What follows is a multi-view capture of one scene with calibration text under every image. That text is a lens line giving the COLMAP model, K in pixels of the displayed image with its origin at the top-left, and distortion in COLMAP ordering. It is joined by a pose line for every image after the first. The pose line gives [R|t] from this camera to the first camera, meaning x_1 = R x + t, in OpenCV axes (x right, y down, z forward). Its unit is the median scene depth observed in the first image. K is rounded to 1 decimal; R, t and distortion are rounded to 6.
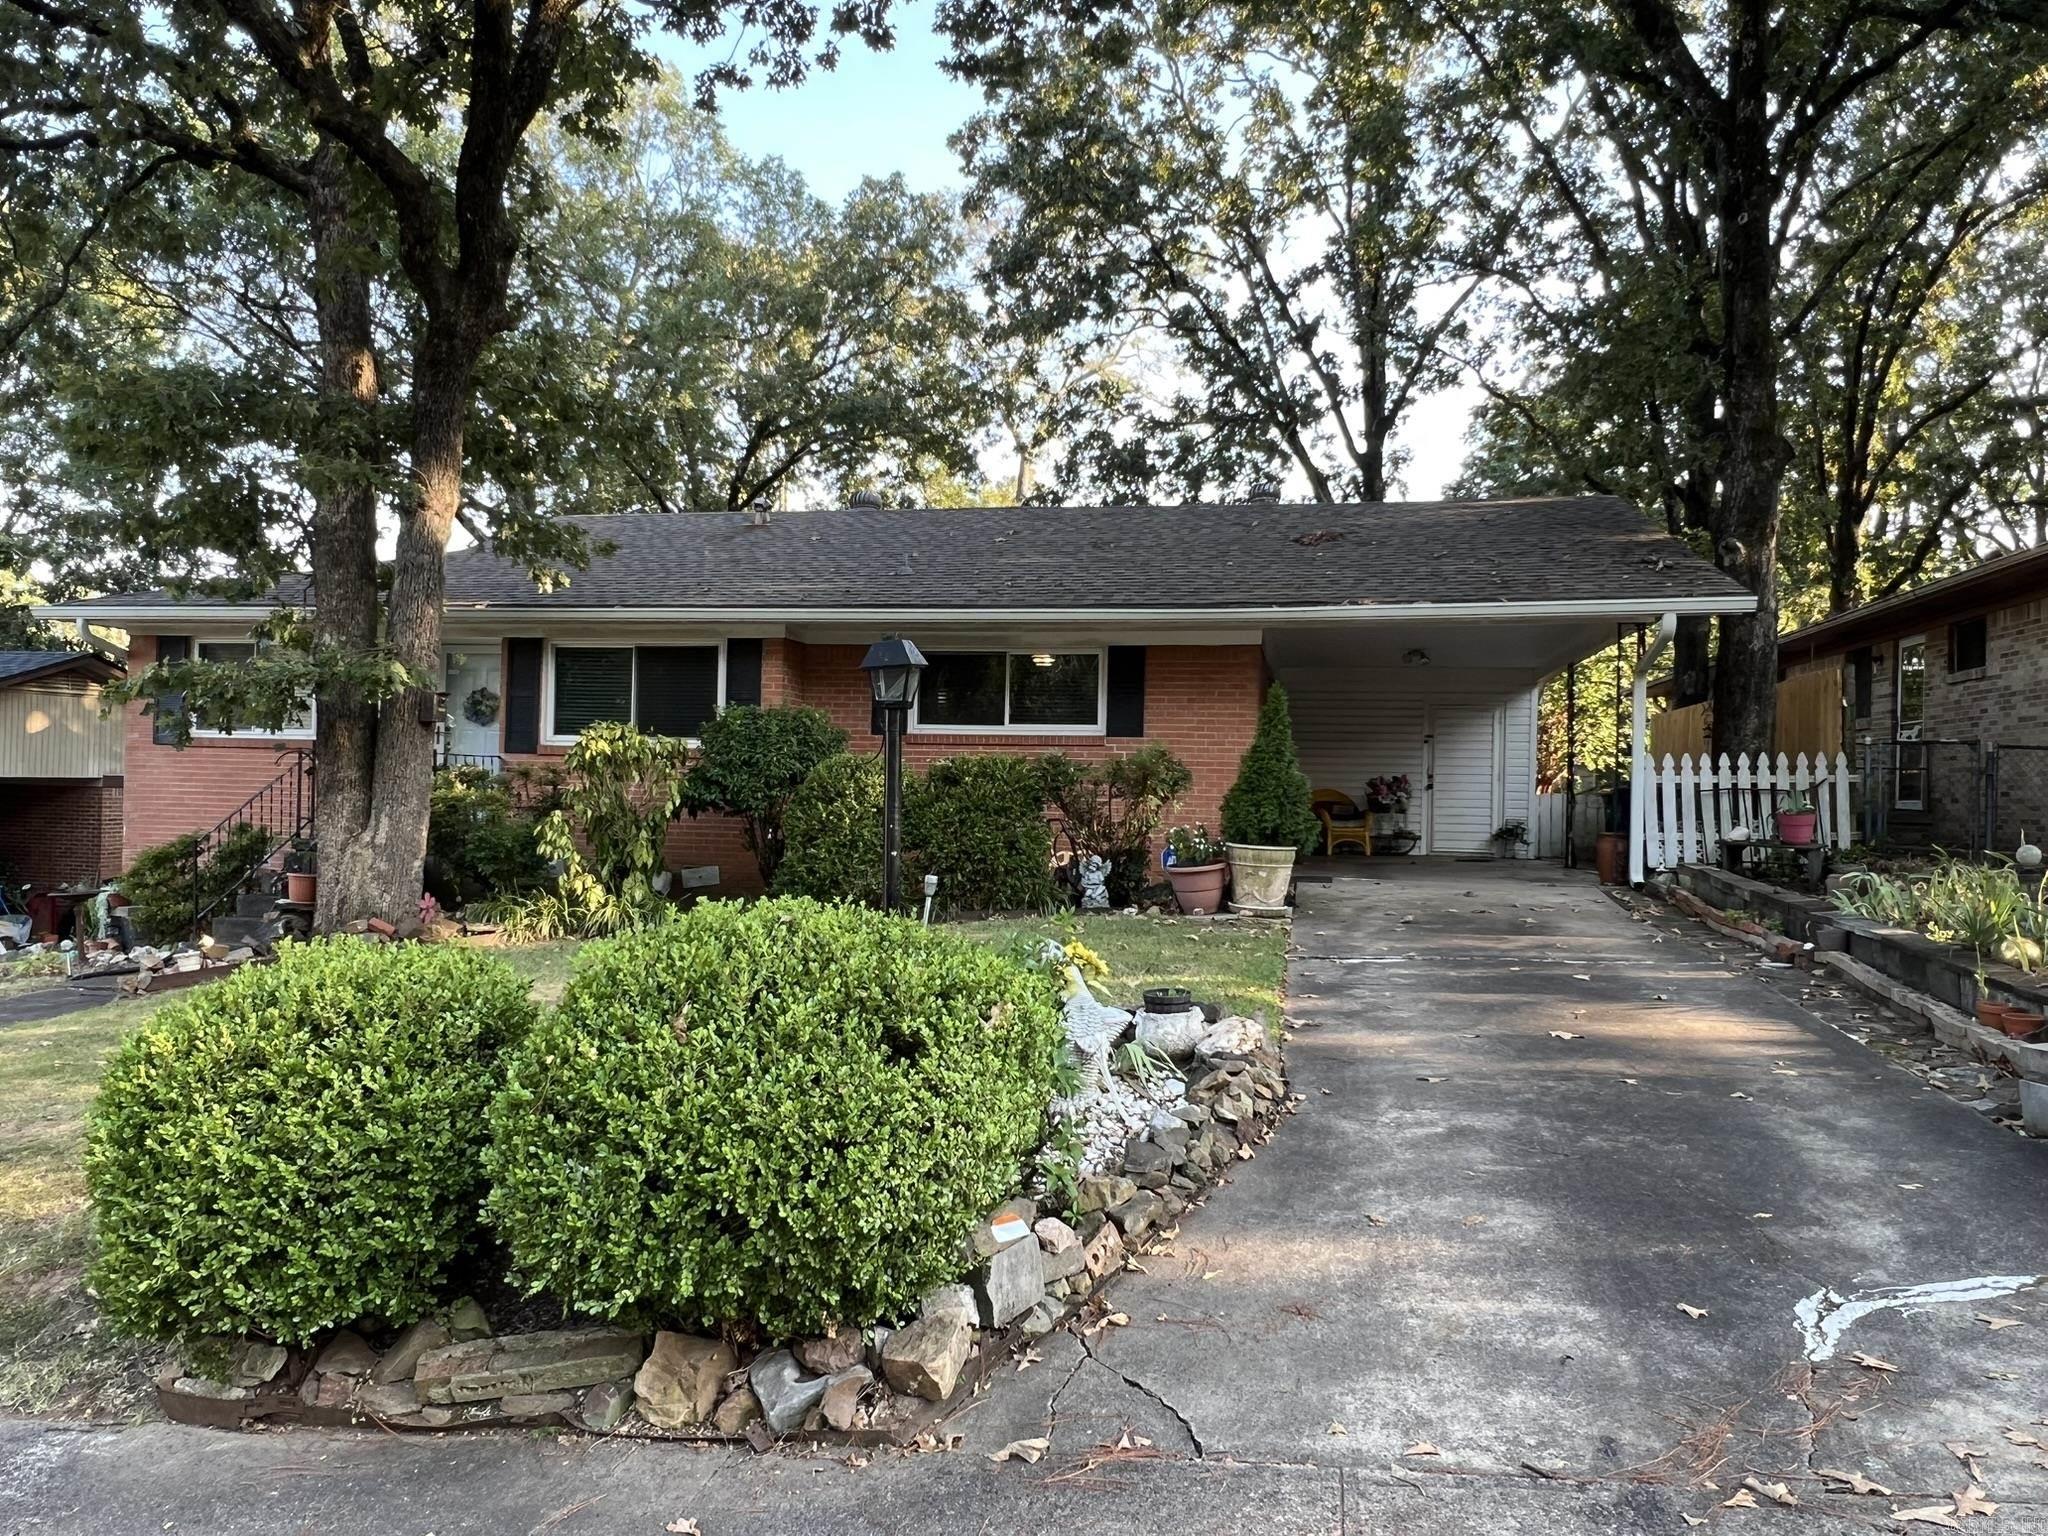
lens RADIAL K [[1367.7, 0, 1024.1], [0, 1367.7, 766.3], [0, 0, 1]] dist [-0.005684, -0.000355]
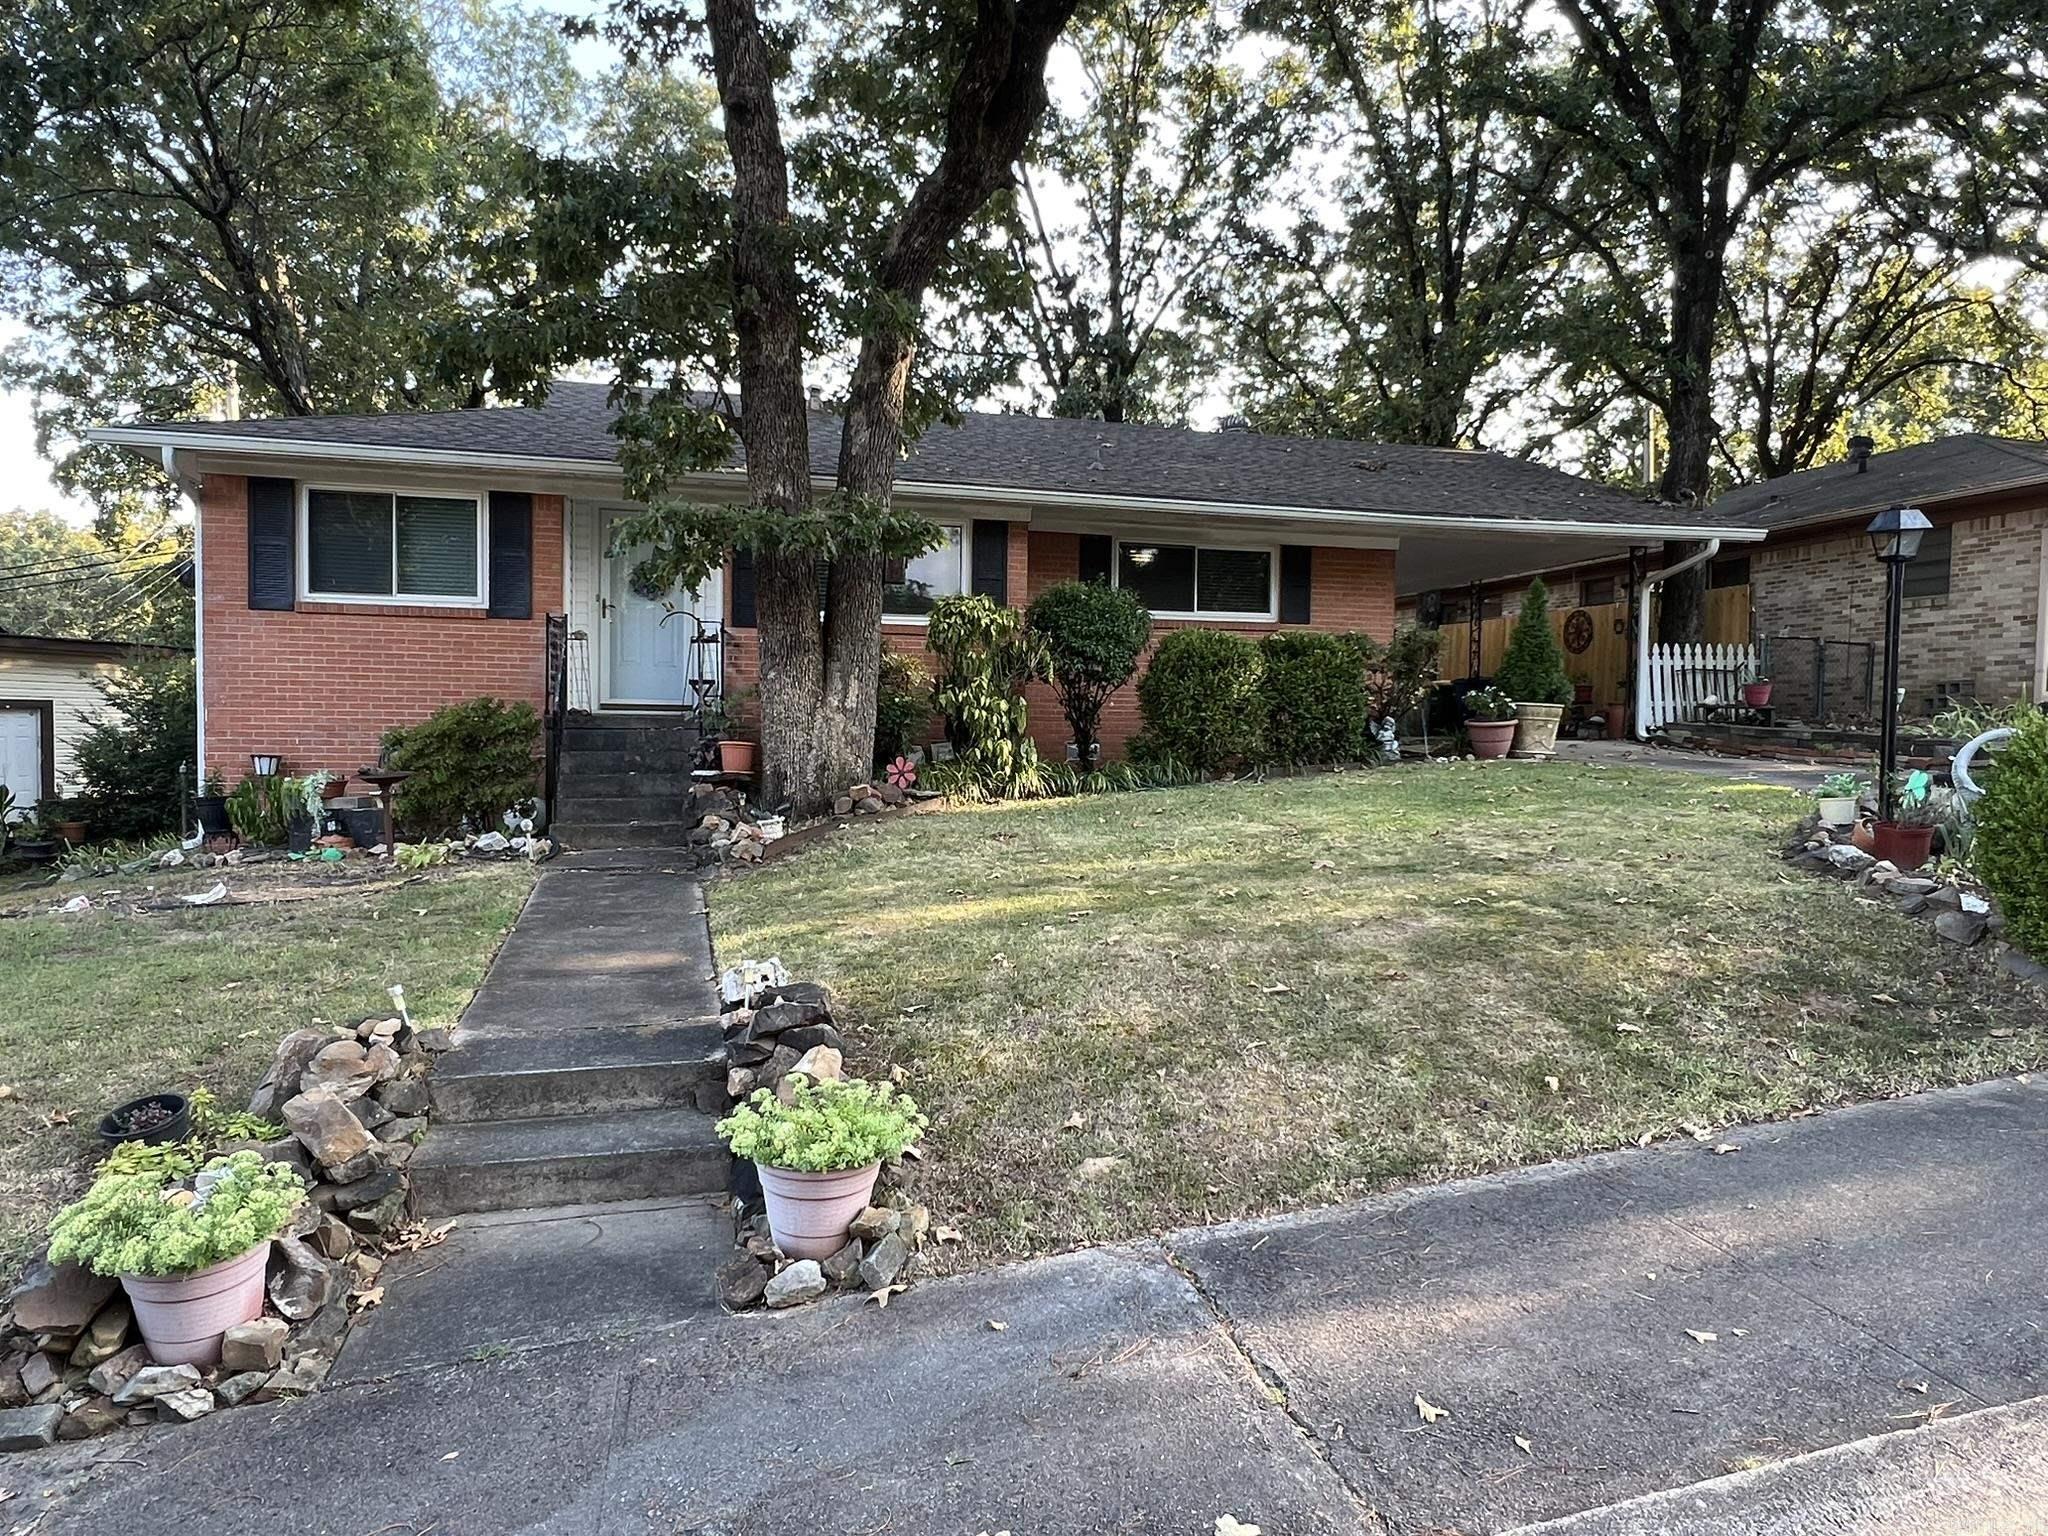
lens RADIAL K [[1267.5, 0, 1023.9], [0, 1267.5, 767.3], [0, 0, 1]] dist [-0.003599, -0.000383]
pose [[0.904437, -0.024788, 0.425887, -0.645506], [-0.001385, 0.998135, 0.061036, 0.037935], [-0.426606, -0.055793, 0.902715, 0.114511]]
